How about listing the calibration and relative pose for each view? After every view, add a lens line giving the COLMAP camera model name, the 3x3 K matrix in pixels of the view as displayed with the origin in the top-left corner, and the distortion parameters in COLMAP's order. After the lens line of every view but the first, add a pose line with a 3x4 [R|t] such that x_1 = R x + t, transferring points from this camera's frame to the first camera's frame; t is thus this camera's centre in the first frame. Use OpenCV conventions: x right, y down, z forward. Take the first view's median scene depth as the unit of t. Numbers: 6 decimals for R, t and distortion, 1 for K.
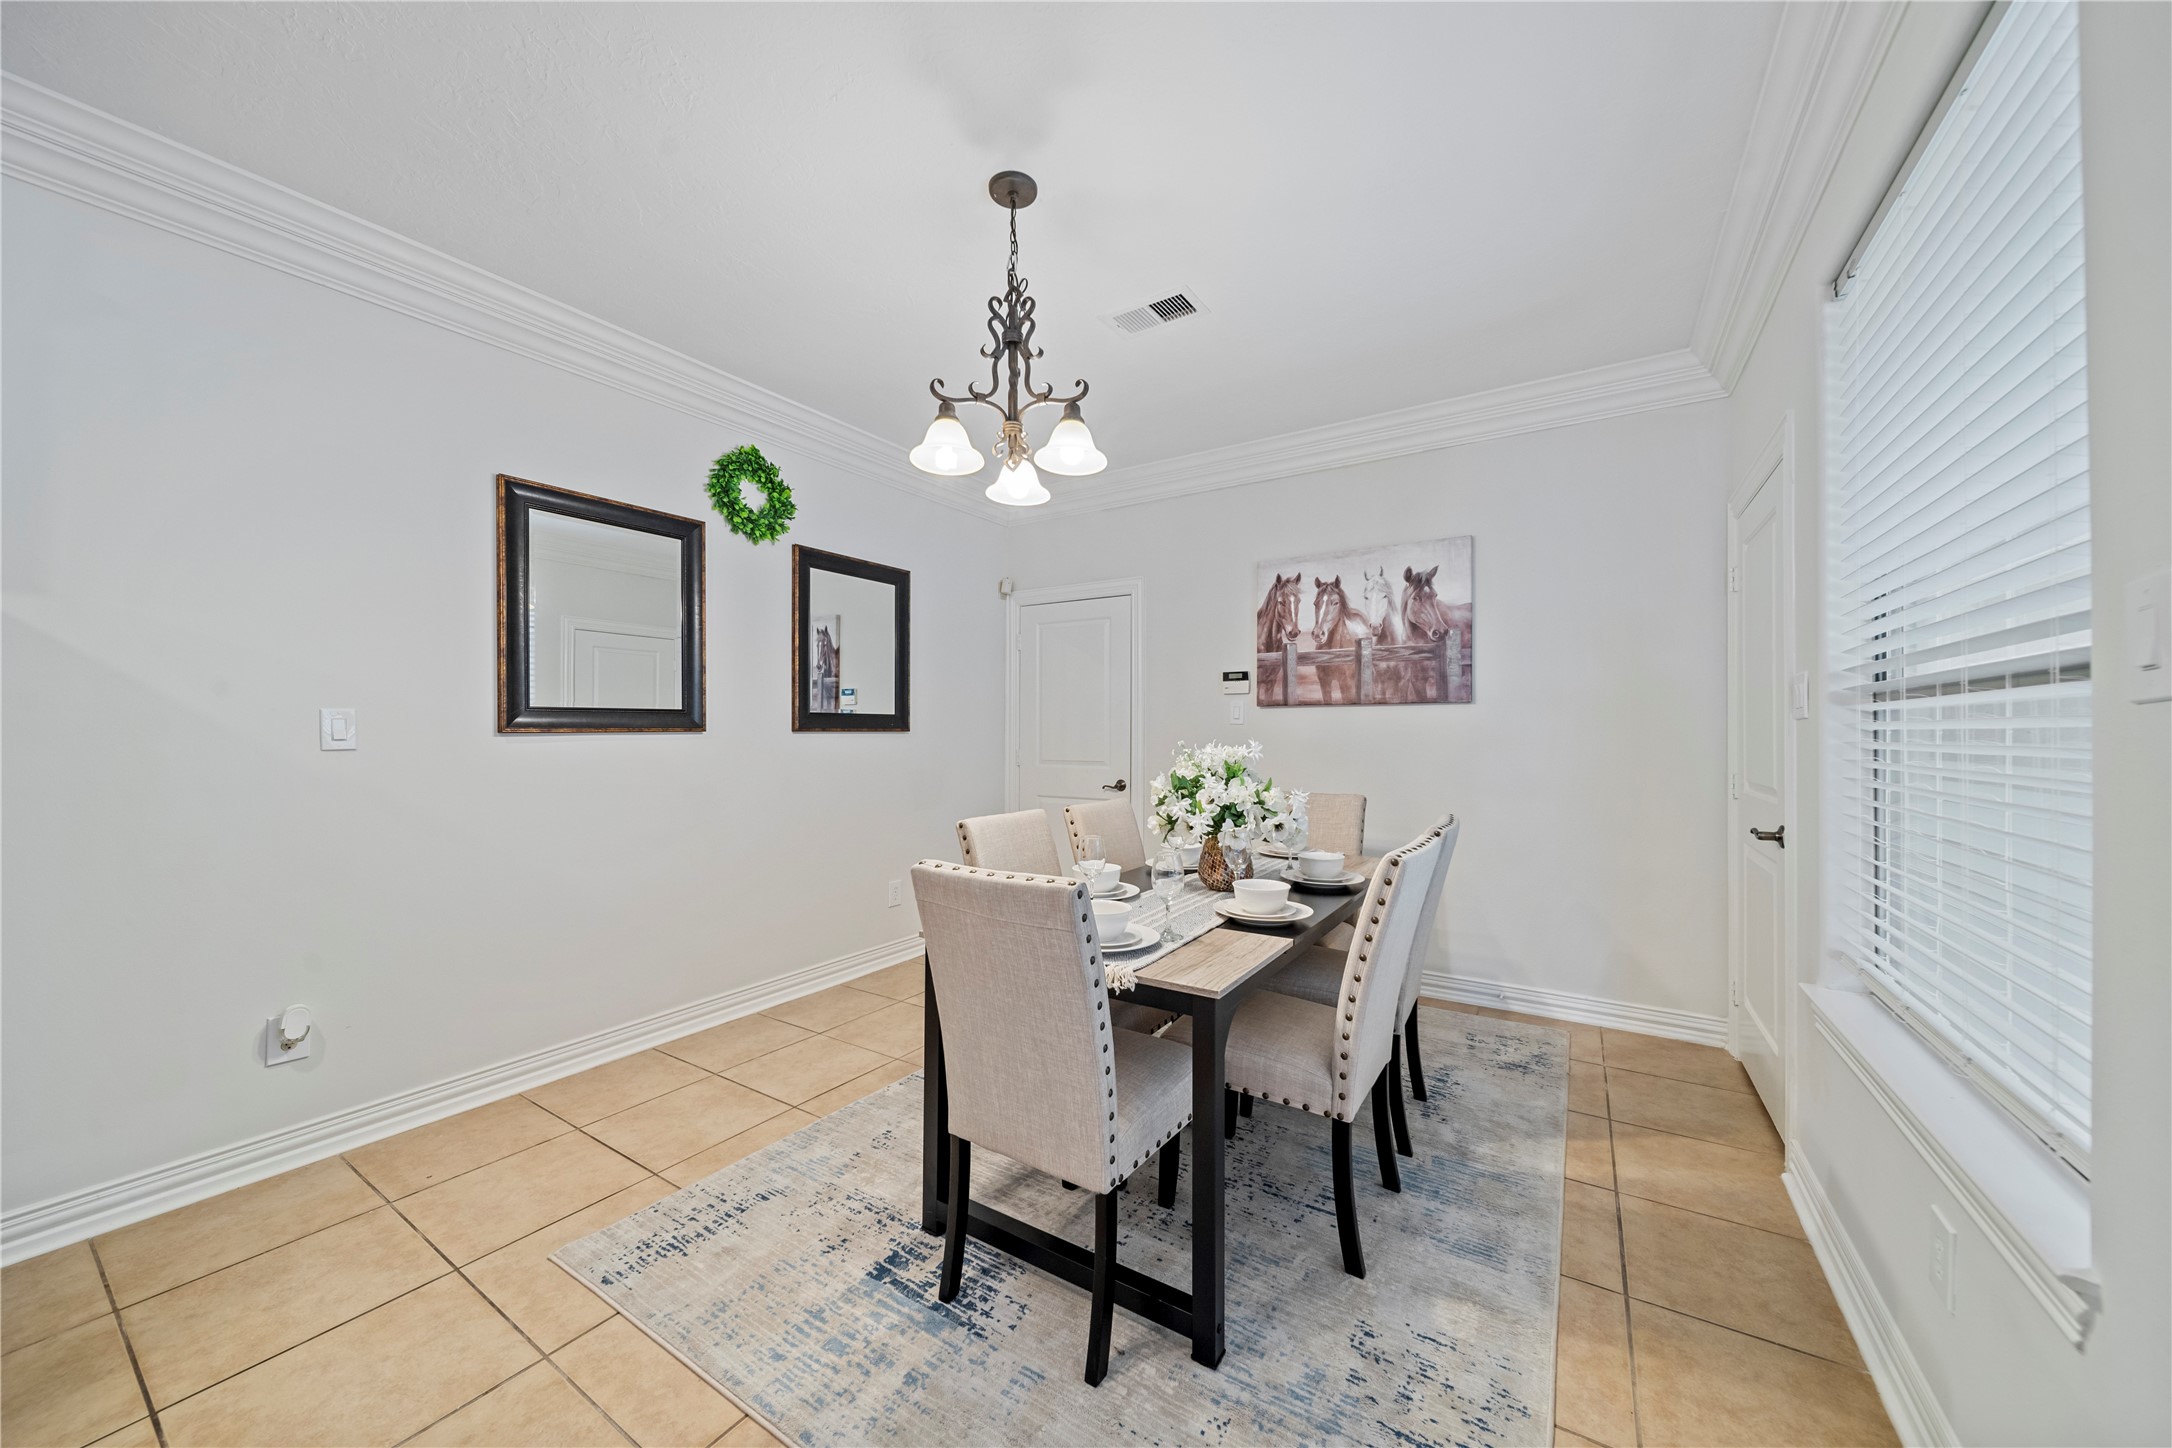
lens RADIAL K [[762.6, 0, 1078.8], [0, 762.6, 721.6], [0, 0, 1]] dist [-0.001189, -0.000924]
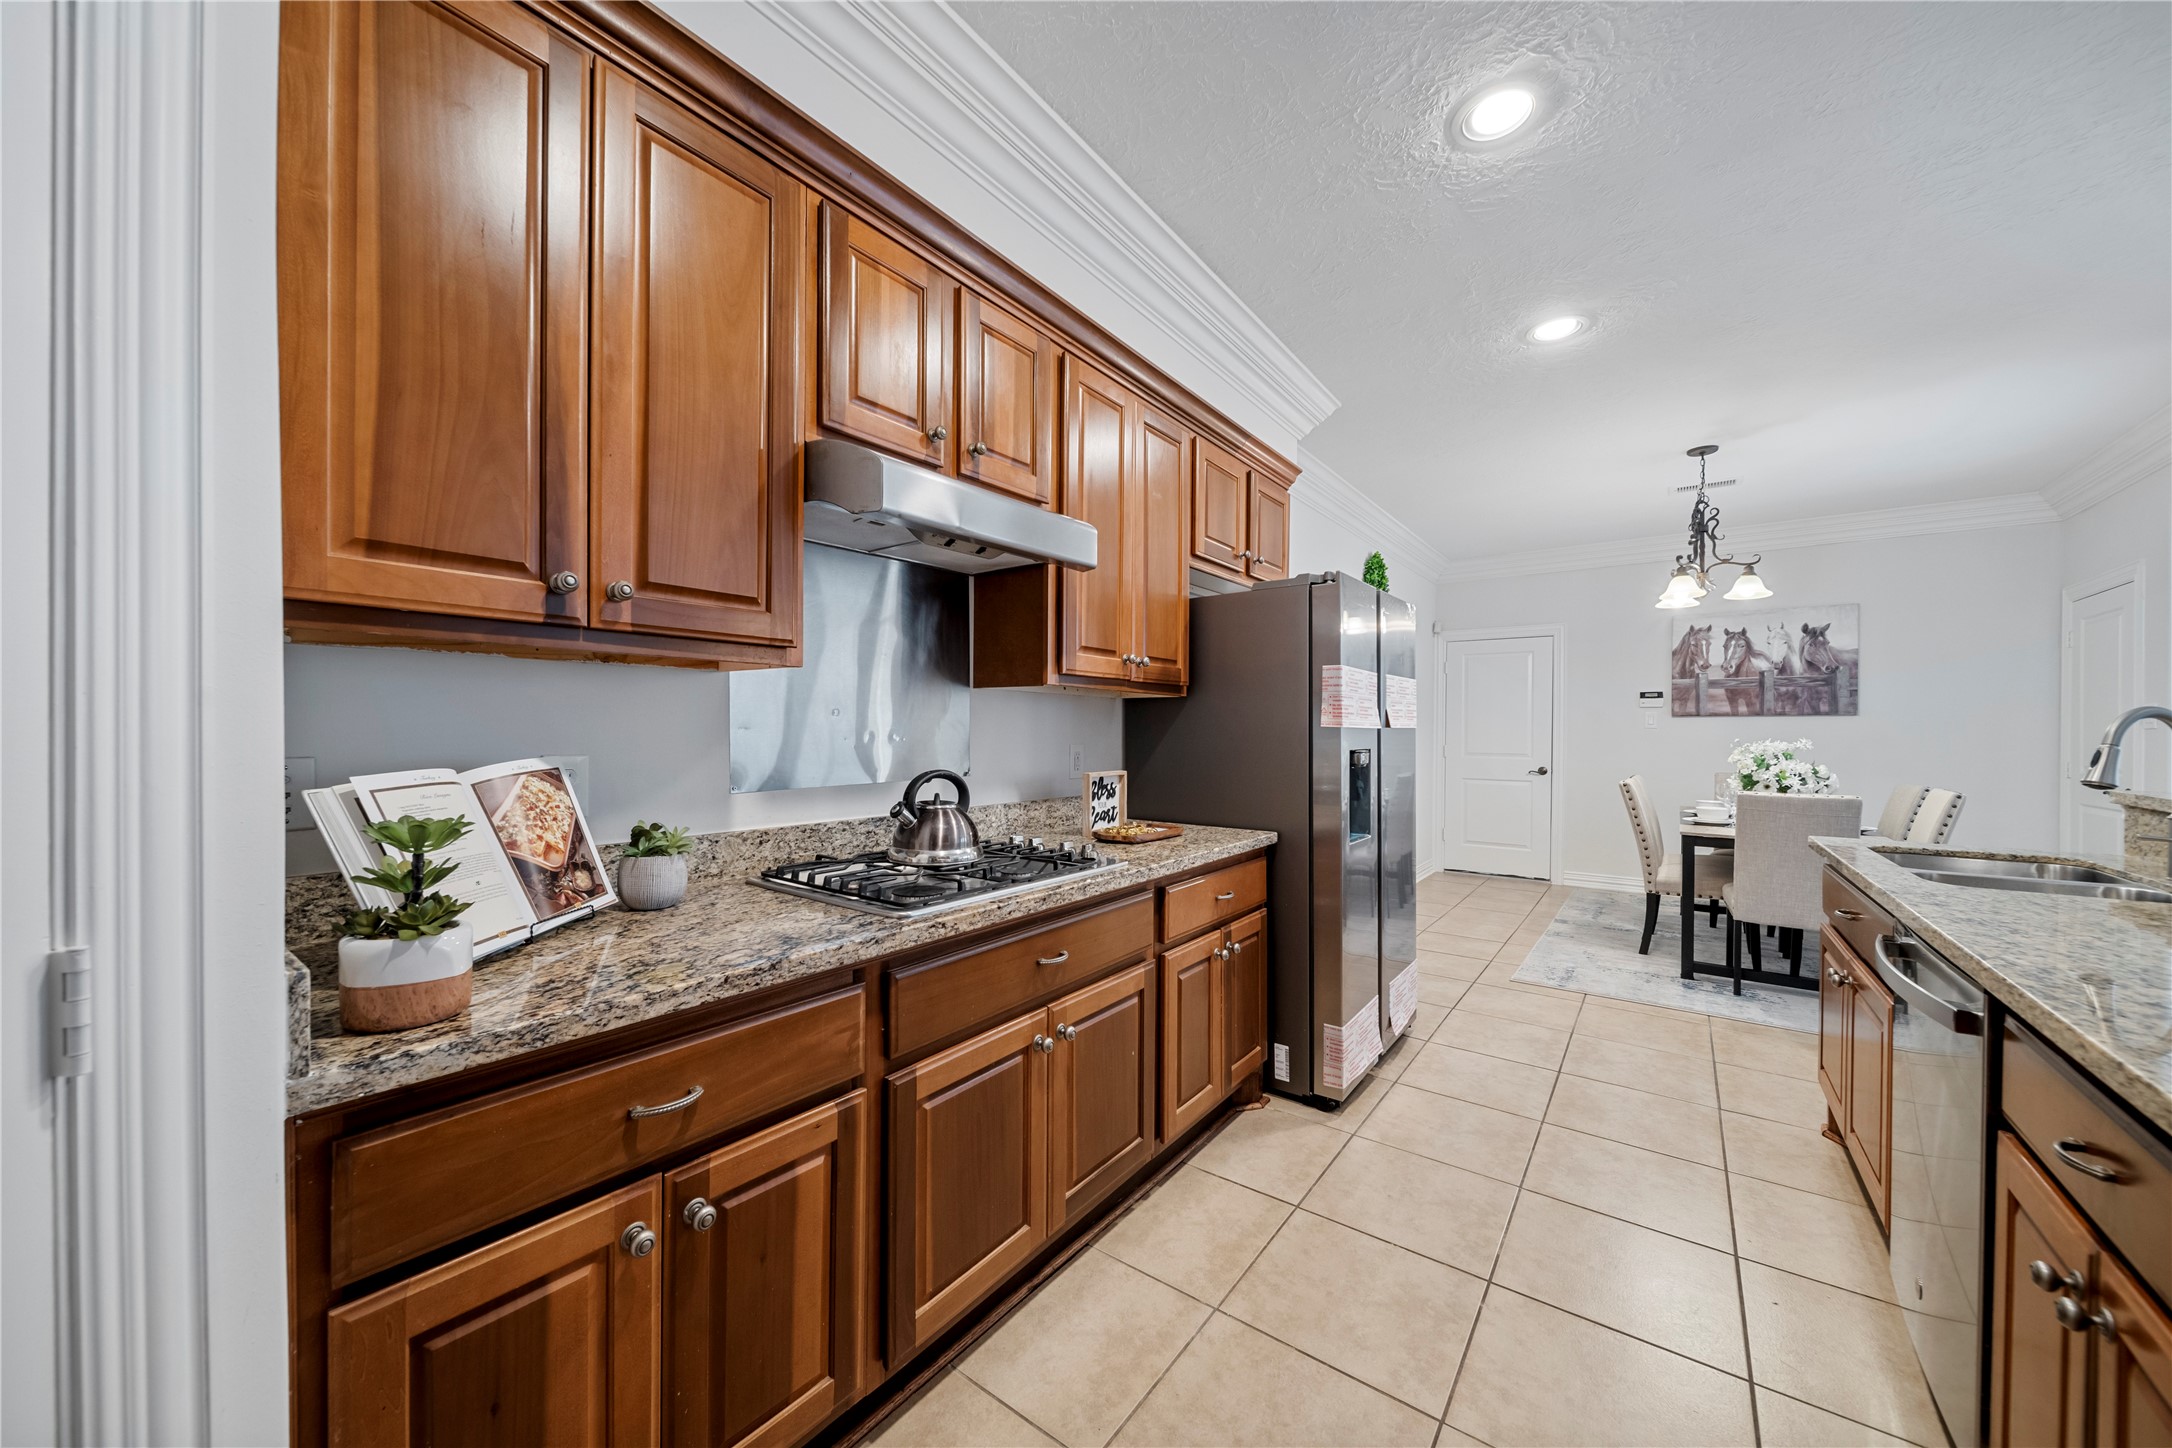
lens RADIAL K [[762.6, 0, 1089.1], [0, 762.6, 718.7], [0, 0, 1]] dist [-0.001189, -0.000924]
pose [[0.996410, 0.005227, -0.084492, -0.813186], [-0.005605, 0.999975, -0.004238, -0.002721], [0.084468, 0.004697, 0.996415, -0.581852]]
